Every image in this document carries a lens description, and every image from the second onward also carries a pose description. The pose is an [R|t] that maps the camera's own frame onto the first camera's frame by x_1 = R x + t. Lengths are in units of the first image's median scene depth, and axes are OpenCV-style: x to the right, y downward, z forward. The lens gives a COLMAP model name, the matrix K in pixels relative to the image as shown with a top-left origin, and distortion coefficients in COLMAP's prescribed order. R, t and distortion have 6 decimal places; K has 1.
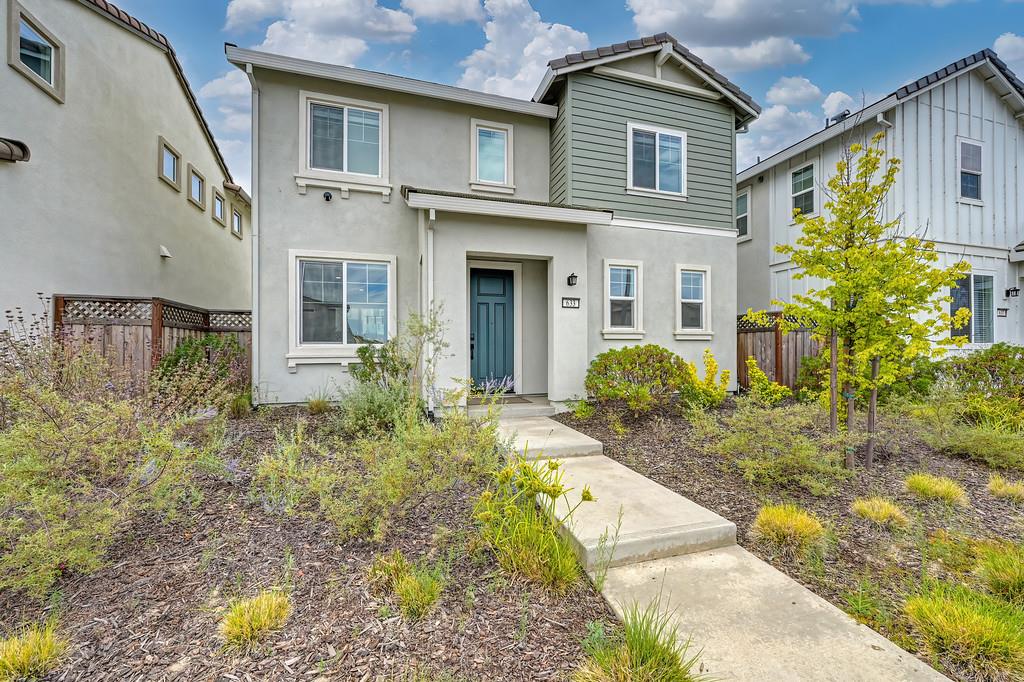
lens RADIAL K [[403.2, 0, 513.6], [0, 403.2, 346.6], [0, 0, 1]] dist [-0.001093, -0.000084]
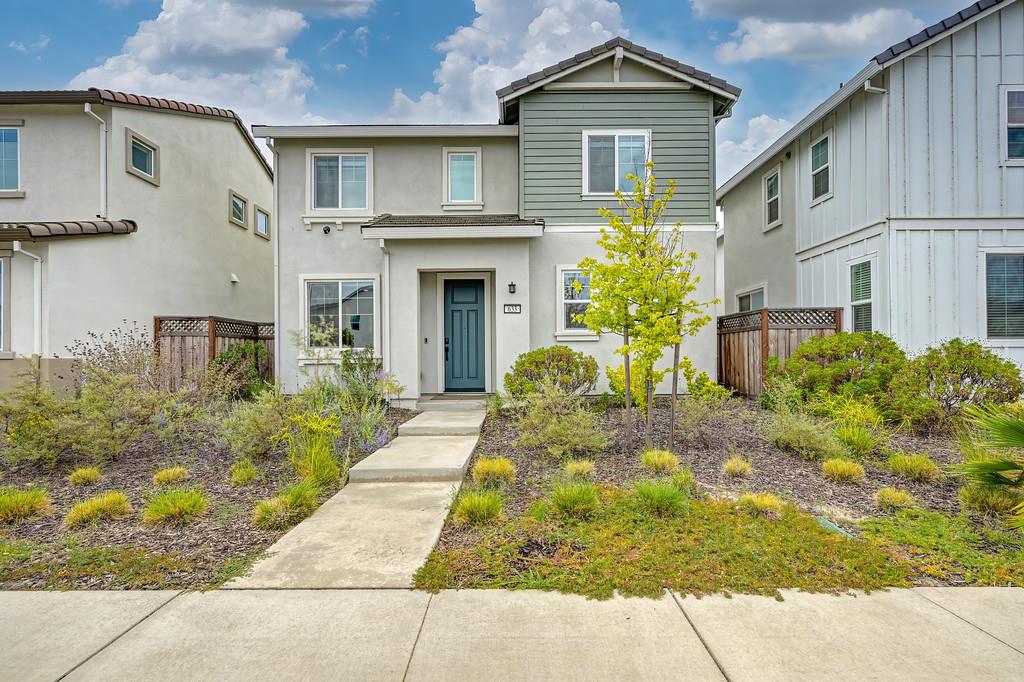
lens RADIAL K [[478.3, 0, 513.2], [0, 478.3, 352.2], [0, 0, 1]] dist [0.000708, 0.000057]
pose [[0.957345, -0.007297, -0.288854, 0.492518], [0.007536, 0.999972, -0.000286, 0.010610], [0.288848, -0.001903, 0.957373, -0.240184]]
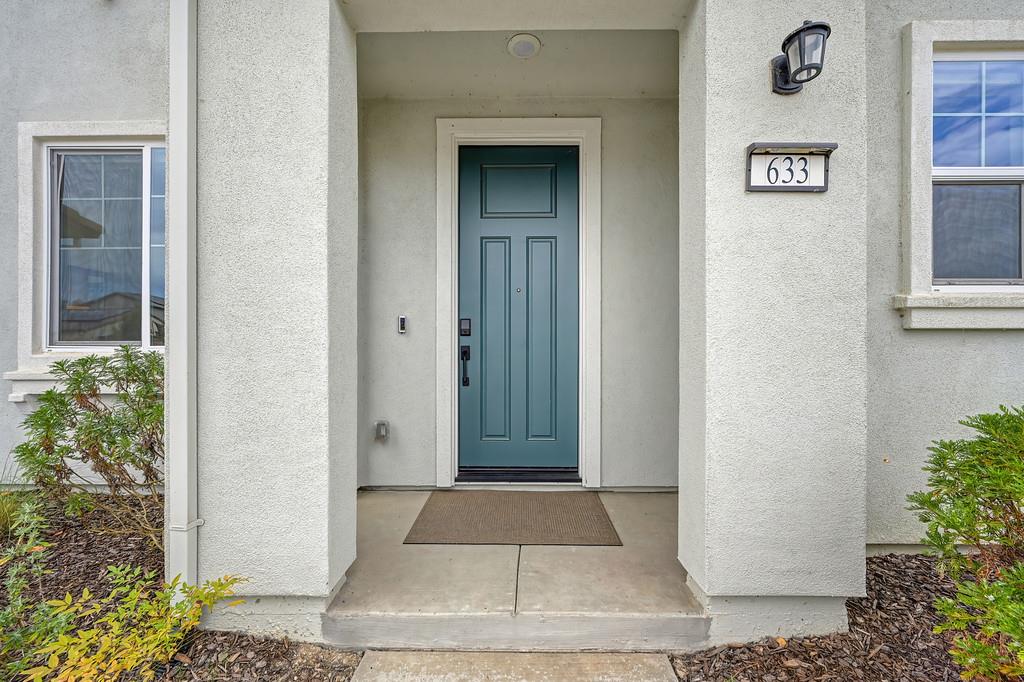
lens RADIAL K [[403.2, 0, 513.6], [0, 403.2, 346.6], [0, 0, 1]] dist [-0.001093, -0.000084]
pose [[0.953946, 0.003452, -0.299958, 0.059195], [-0.000648, 0.999955, 0.009447, -0.010052], [0.299977, -0.008817, 0.953906, 0.695064]]
